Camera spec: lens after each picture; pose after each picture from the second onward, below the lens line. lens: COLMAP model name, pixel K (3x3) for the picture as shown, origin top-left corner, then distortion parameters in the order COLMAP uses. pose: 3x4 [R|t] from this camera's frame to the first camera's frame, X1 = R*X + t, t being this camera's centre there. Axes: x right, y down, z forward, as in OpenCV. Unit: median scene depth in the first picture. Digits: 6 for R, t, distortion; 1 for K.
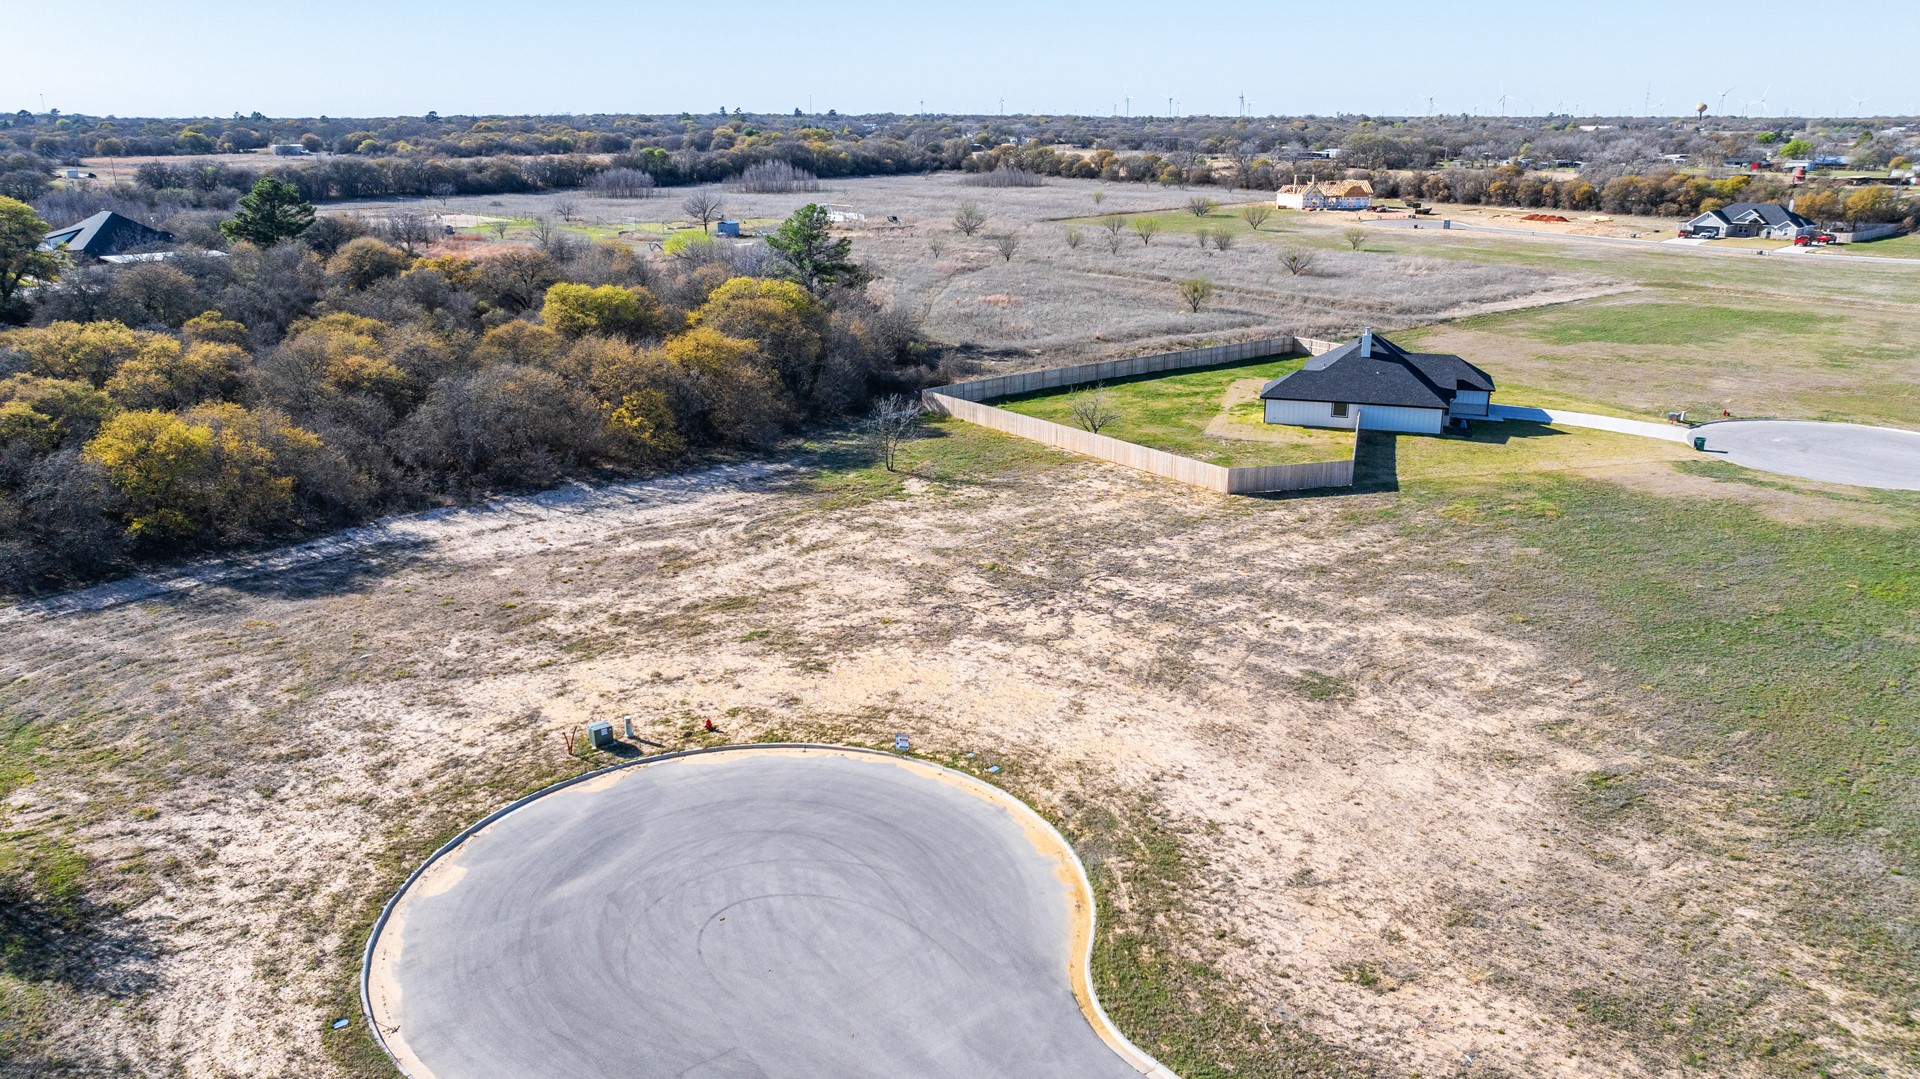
lens RADIAL K [[1366.3, 0, 967.7], [0, 1366.3, 543.9], [0, 0, 1]] dist [-0.015088, -0.000283]
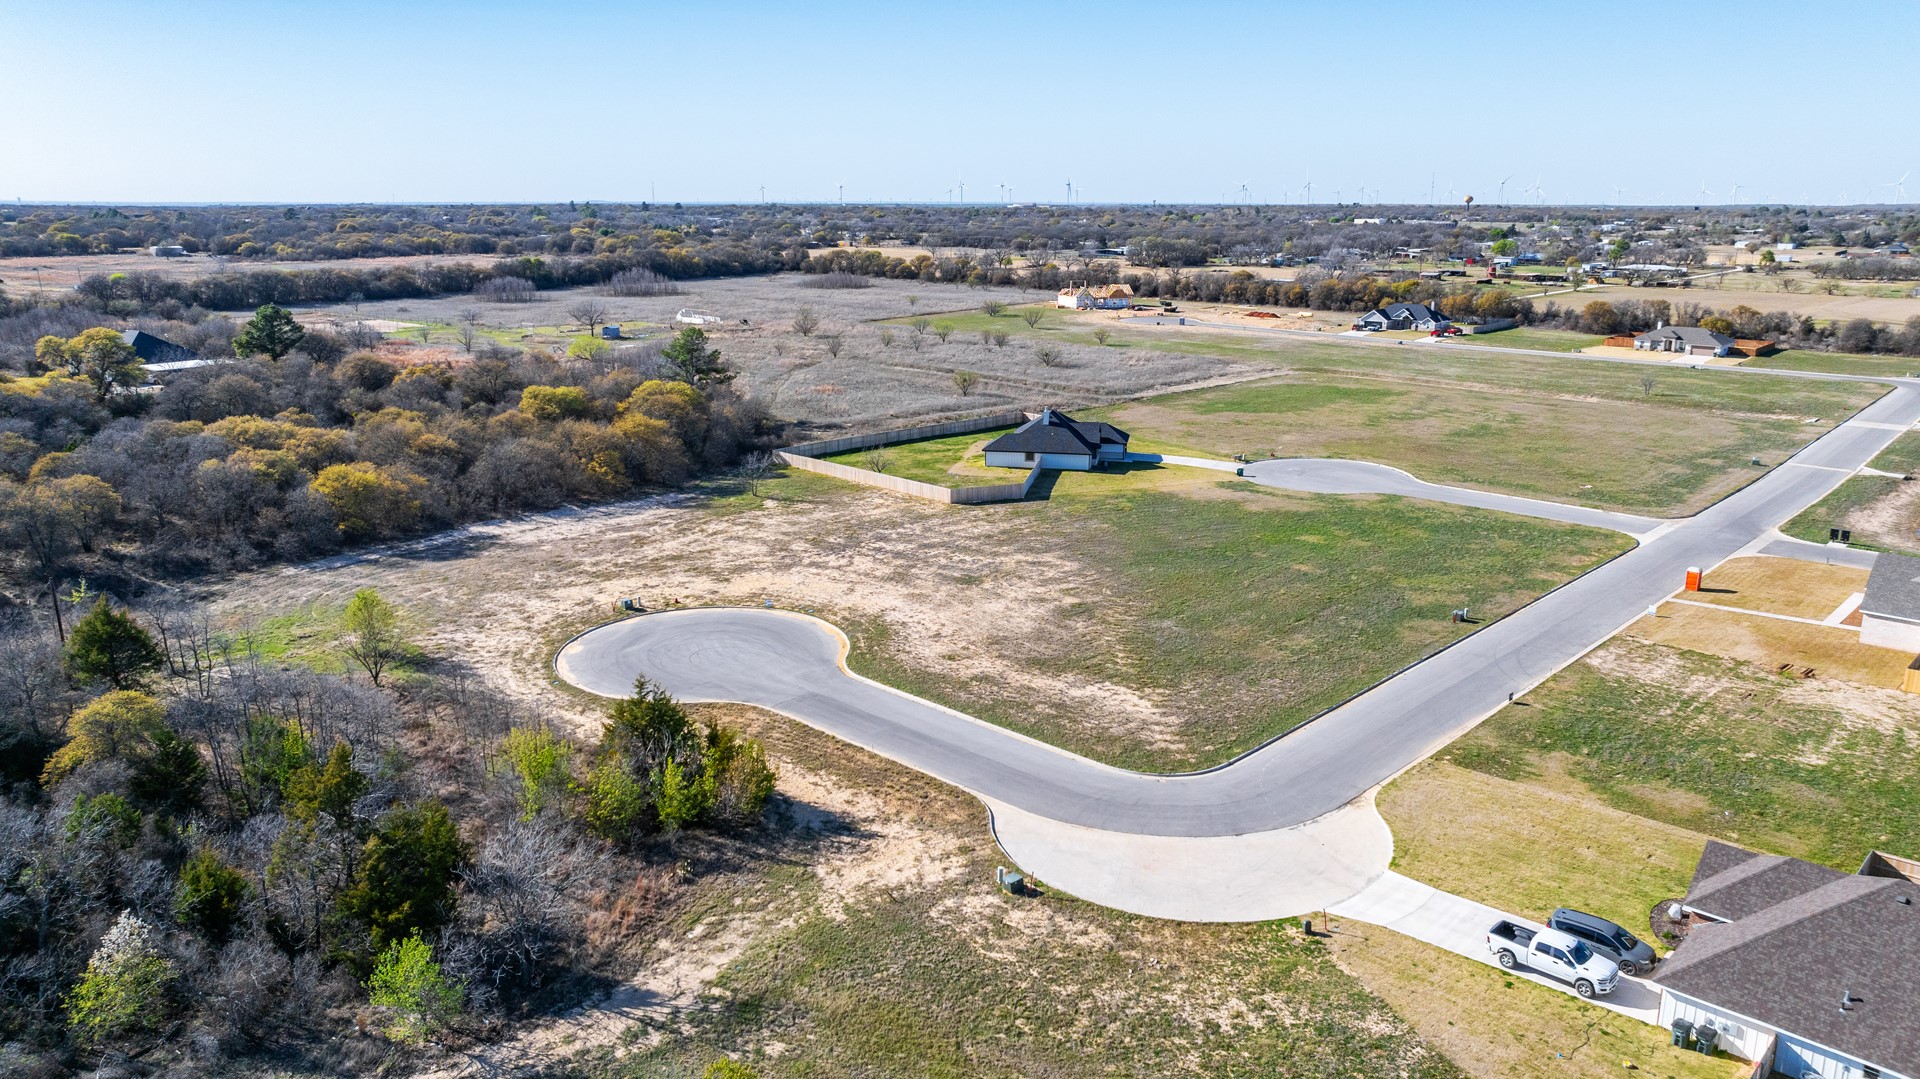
lens RADIAL K [[1354.0, 0, 967.8], [0, 1354.0, 539.7], [0, 0, 1]] dist [-0.012343, -0.005214]
pose [[0.993524, -0.026341, 0.110529, 0.020141], [0.032602, 0.997941, -0.055233, 0.110174], [-0.108847, 0.058479, 0.992337, -0.747517]]
